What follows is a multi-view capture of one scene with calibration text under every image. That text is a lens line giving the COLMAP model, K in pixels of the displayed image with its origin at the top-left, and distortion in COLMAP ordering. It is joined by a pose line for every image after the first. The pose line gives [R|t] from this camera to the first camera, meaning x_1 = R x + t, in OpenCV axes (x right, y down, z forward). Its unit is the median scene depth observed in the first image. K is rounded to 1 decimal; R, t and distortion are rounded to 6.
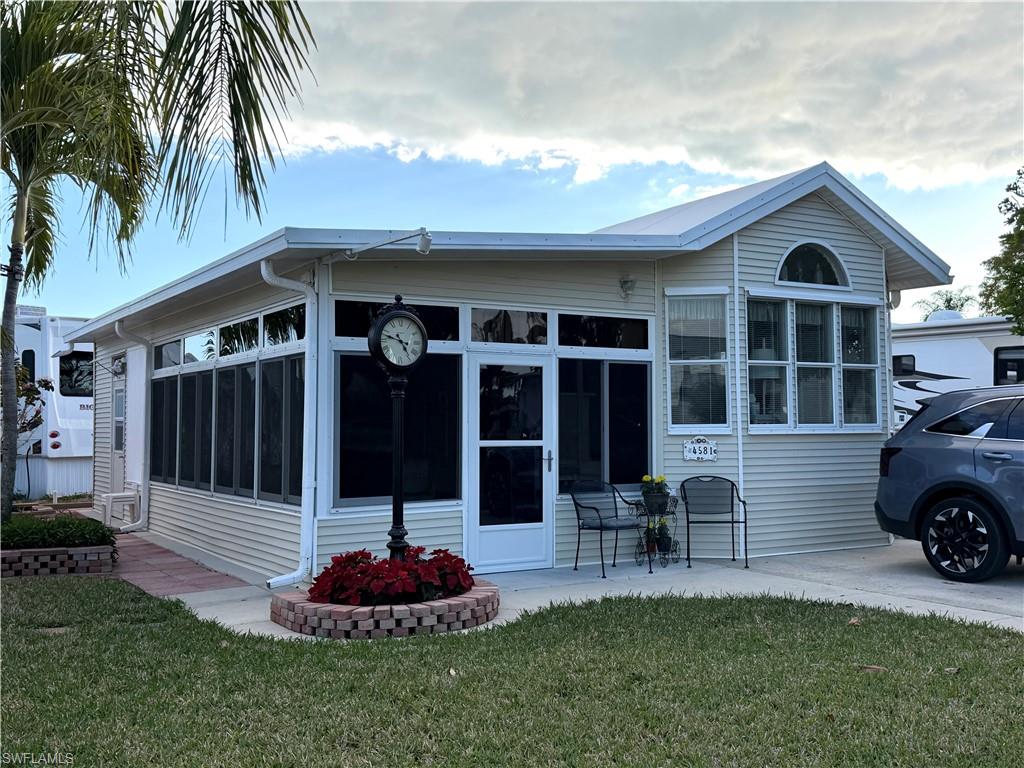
lens RADIAL K [[1023.5, 0, 512.0], [0, 1023.5, 384.0], [0, 0, 1]] dist [0.065203, -0.003109]
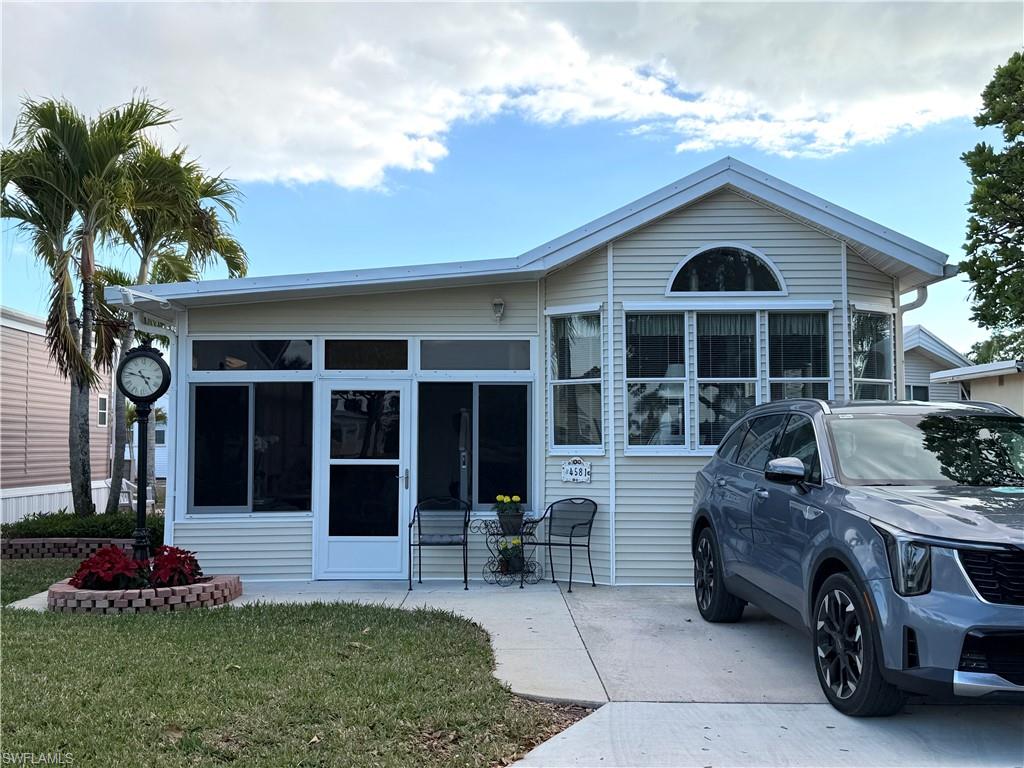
lens RADIAL K [[1116.8, 0, 512.0], [0, 1116.8, 384.0], [0, 0, 1]] dist [0.145143, -0.344876]
pose [[0.853394, -0.022196, -0.520794, 0.707479], [0.016564, 0.999743, -0.015466, -0.003637], [0.521003, 0.004572, 0.853542, 0.059463]]
